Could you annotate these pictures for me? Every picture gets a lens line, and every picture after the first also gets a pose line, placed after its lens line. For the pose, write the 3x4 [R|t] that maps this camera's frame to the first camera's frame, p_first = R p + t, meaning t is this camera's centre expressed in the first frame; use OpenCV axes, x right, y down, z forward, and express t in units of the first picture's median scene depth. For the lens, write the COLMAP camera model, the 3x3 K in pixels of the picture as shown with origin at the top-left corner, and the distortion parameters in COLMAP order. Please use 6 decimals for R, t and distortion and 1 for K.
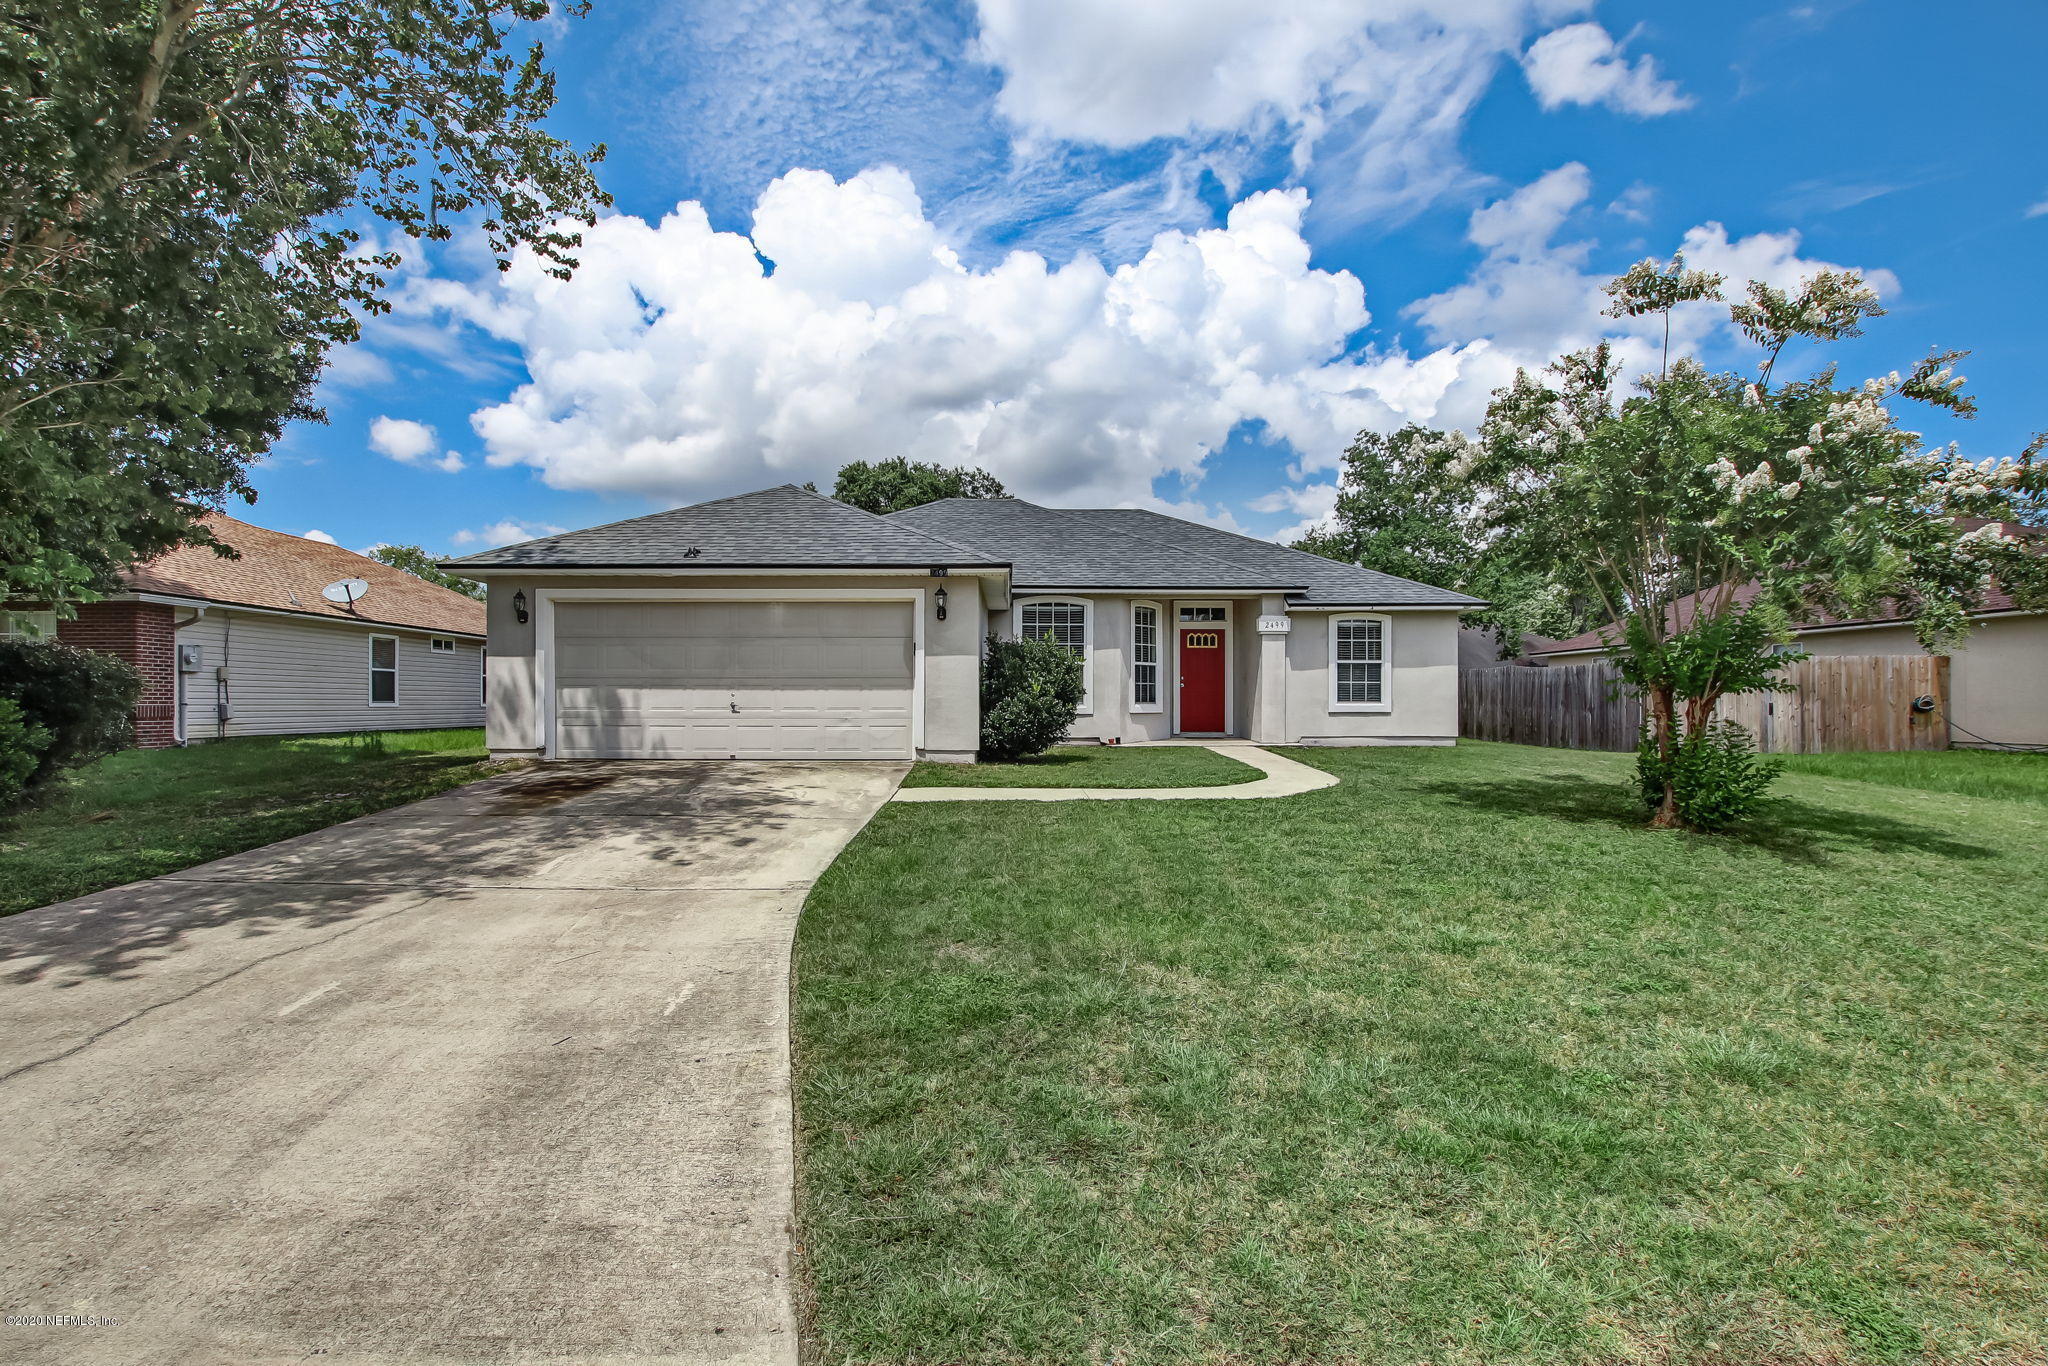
lens RADIAL K [[951.3, 0, 1022.0], [0, 951.3, 698.1], [0, 0, 1]] dist [-0.005966, -0.000548]
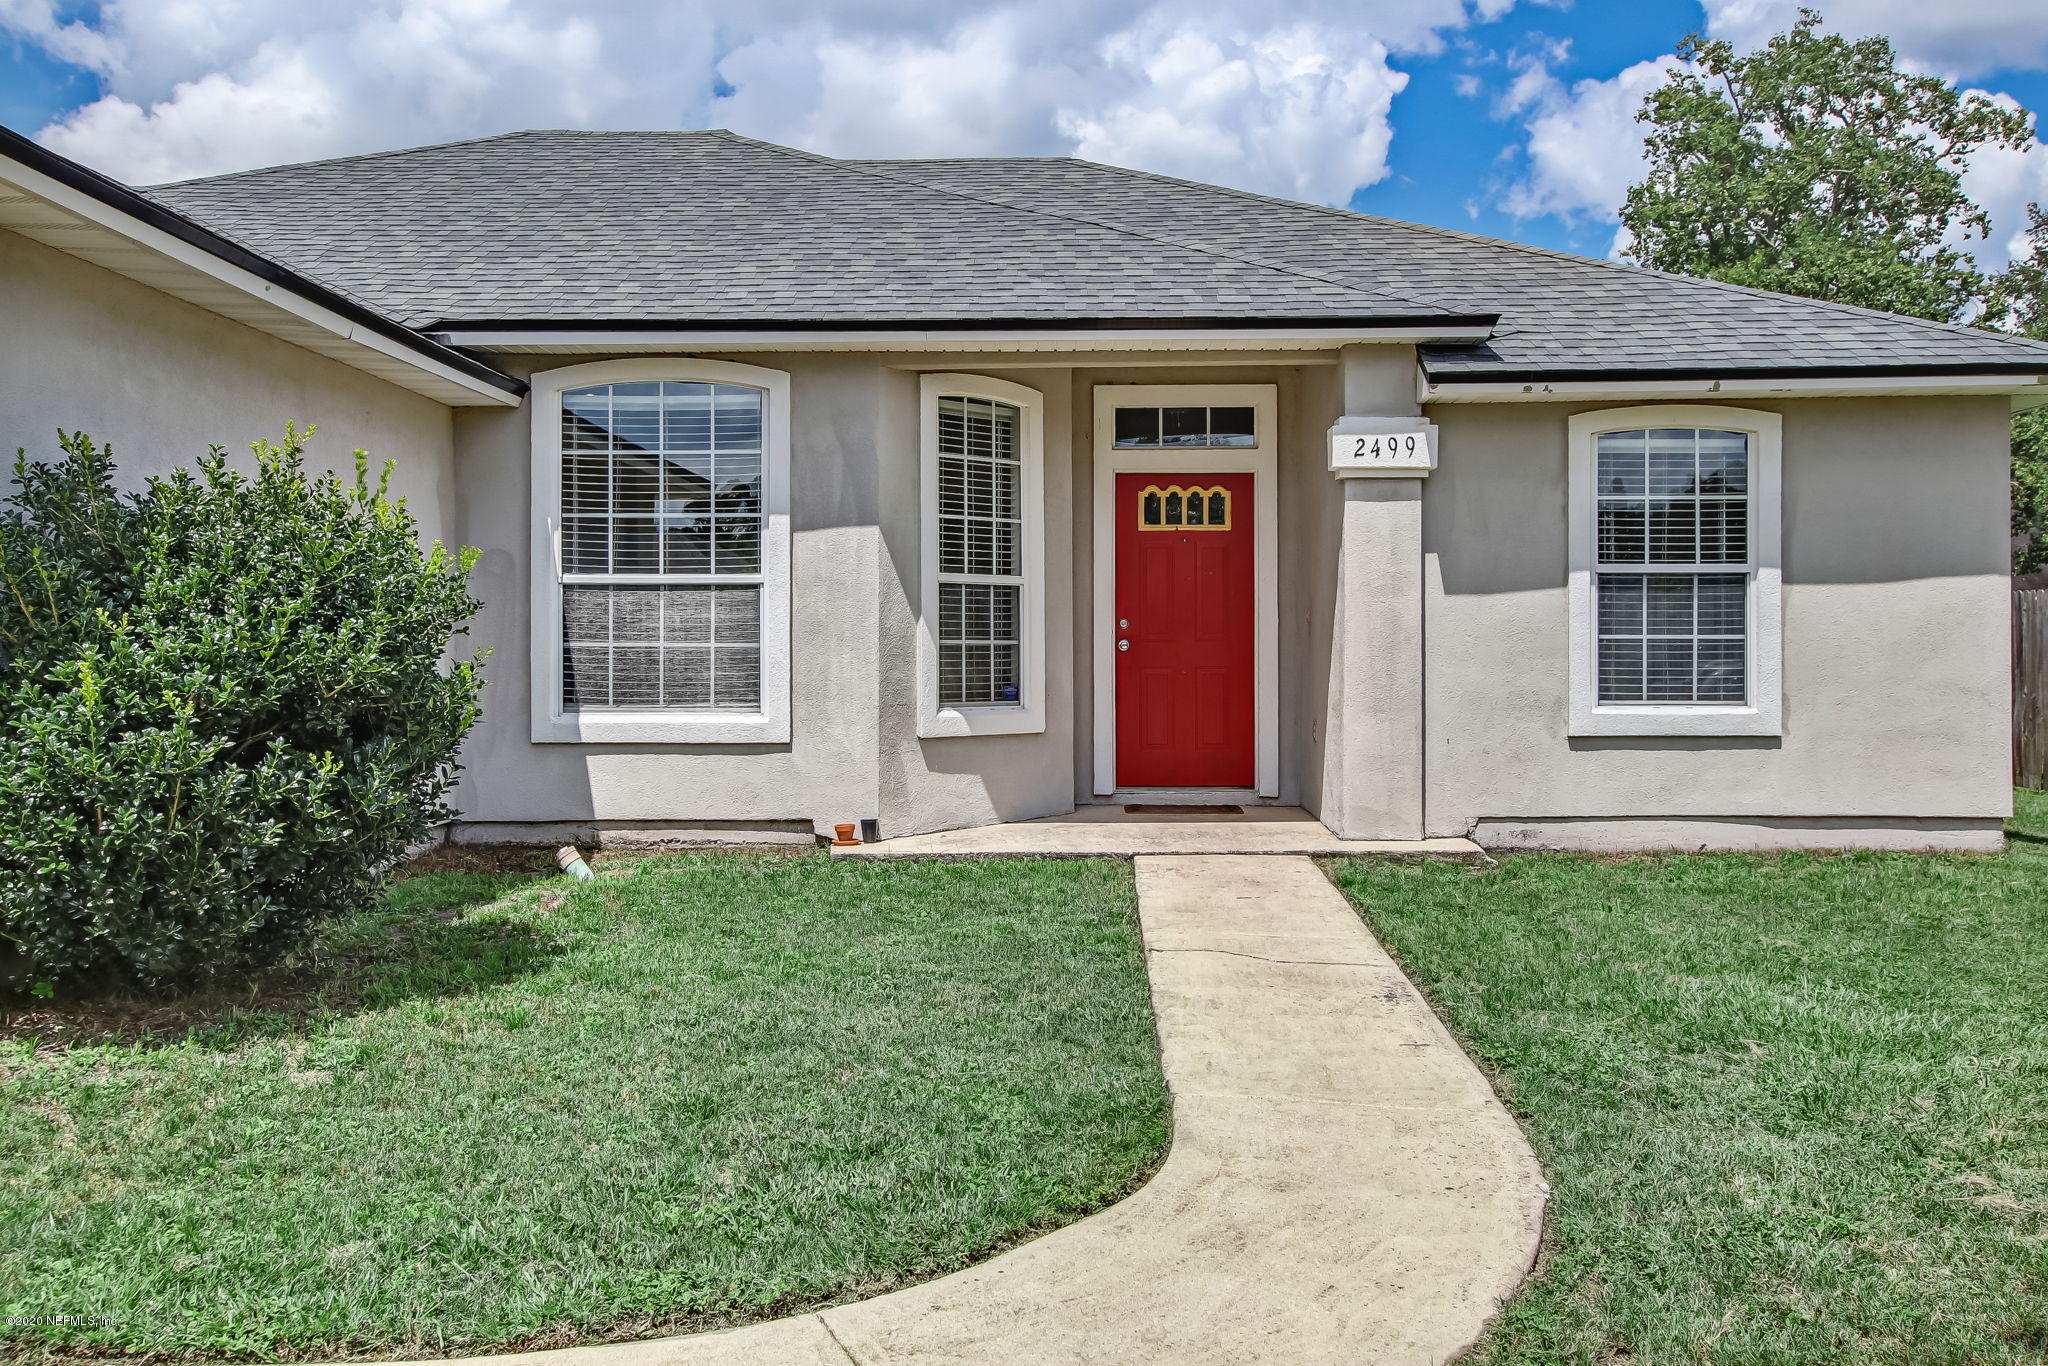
lens RADIAL K [[1689.3, 0, 1014.1], [0, 1689.3, 638.4], [0, 0, 1]] dist [0.008629, 0.005274]
pose [[0.999194, -0.004221, -0.039907, 0.168641], [0.003931, 0.999965, -0.007357, -0.012925], [0.039937, 0.007194, 0.999176, 0.457659]]
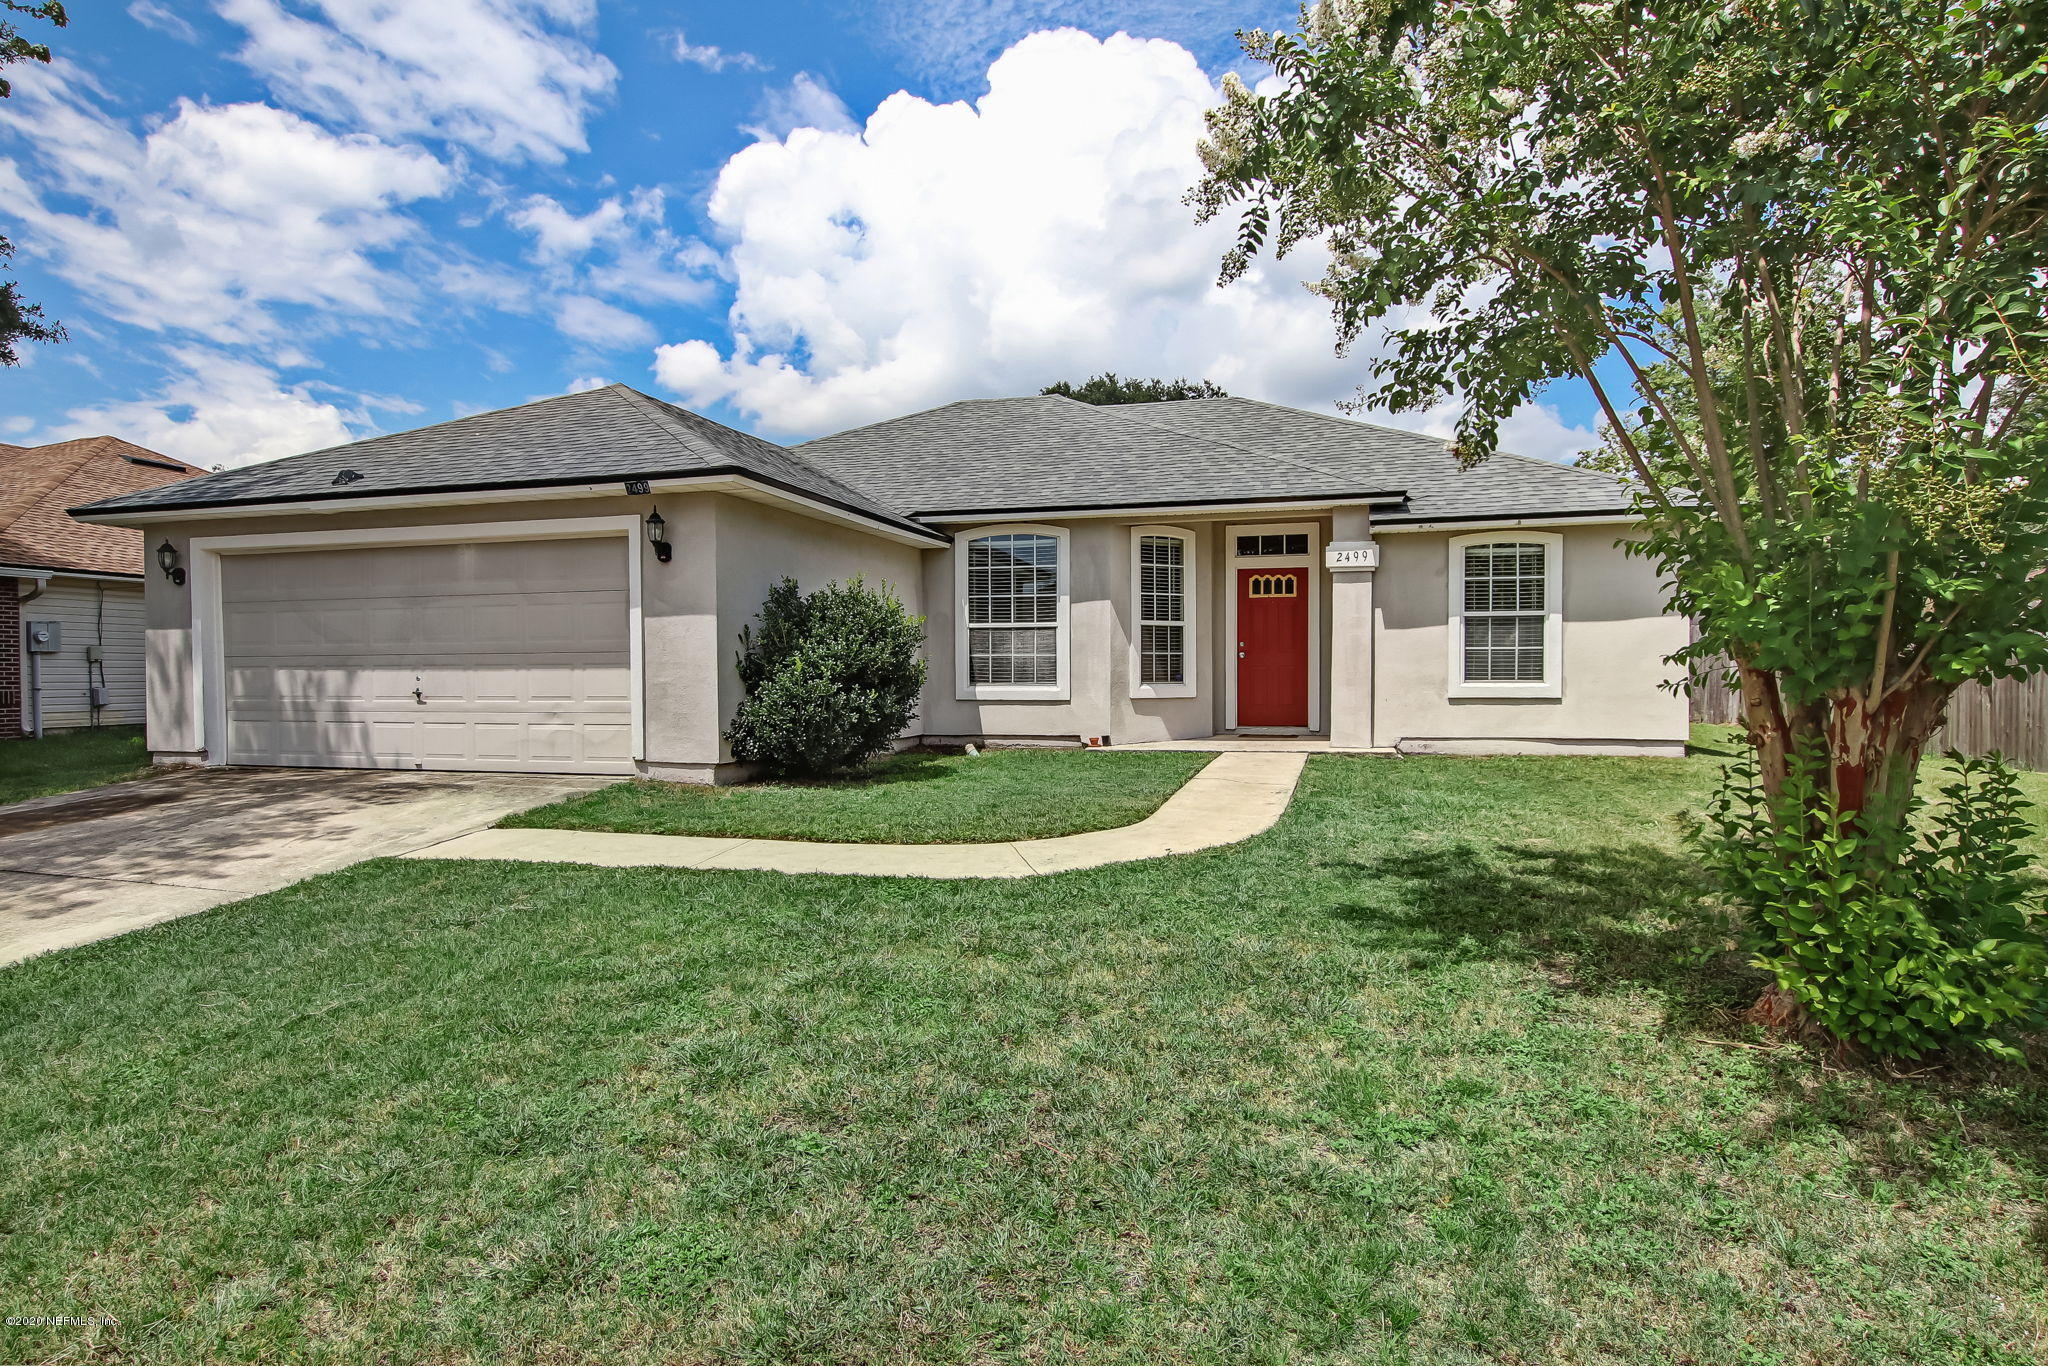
lens RADIAL K [[1117.5, 0, 1028.4], [0, 1117.5, 673.2], [0, 0, 1]] dist [-0.001140, -0.000491]
pose [[0.961042, -0.005543, -0.276347, 0.262425], [0.006660, 0.999973, 0.003104, -0.004896], [0.276323, -0.004823, 0.961053, 0.241676]]
